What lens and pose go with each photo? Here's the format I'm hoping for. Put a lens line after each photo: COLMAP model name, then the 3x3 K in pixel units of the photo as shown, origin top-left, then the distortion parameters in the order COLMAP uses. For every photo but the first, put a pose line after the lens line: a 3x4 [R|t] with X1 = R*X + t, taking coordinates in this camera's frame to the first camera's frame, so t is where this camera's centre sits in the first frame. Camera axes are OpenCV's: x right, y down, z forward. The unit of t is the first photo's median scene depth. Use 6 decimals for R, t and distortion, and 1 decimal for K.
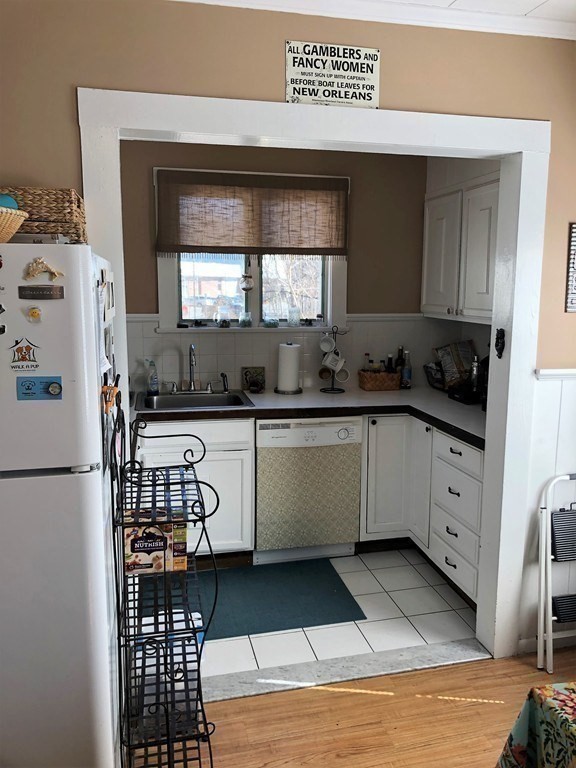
lens RADIAL K [[627.7, 0, 288.2], [0, 627.7, 386.0], [0, 0, 1]] dist [0.040792, -0.004410]
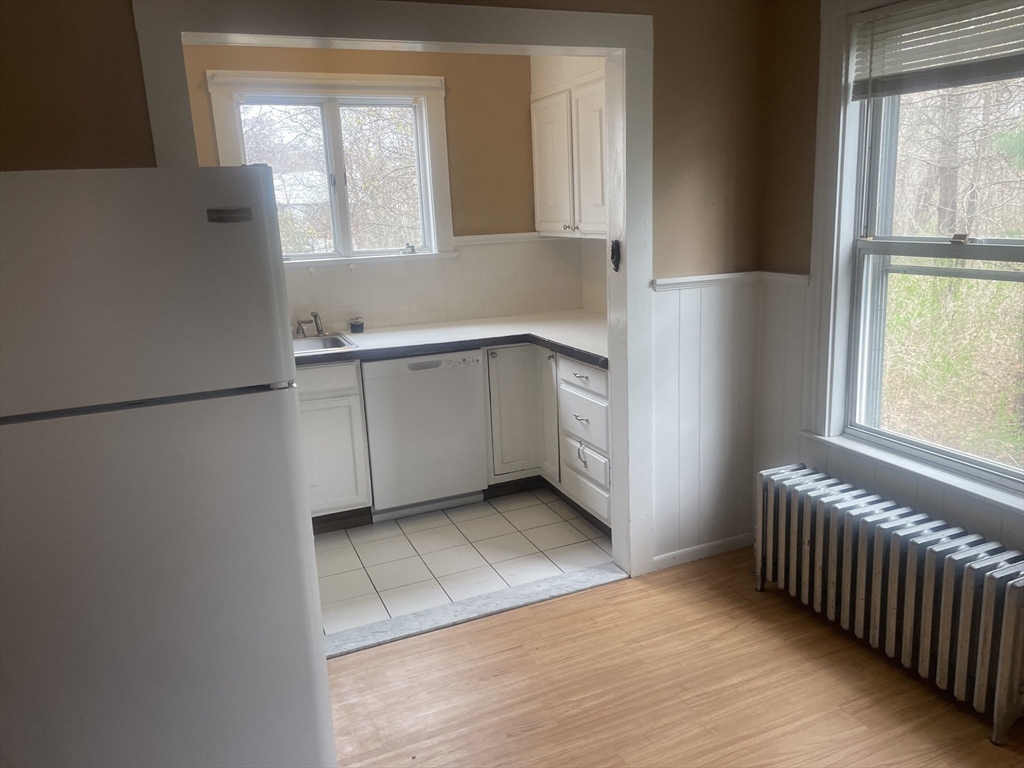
lens RADIAL K [[776.3, 0, 518.9], [0, 776.3, 379.2], [0, 0, 1]] dist [0.079641, -0.098791]
pose [[0.982575, -0.086103, 0.164717, -0.018623], [0.076558, 0.995044, 0.063455, 0.030301], [-0.169364, -0.049738, 0.984298, -0.138433]]
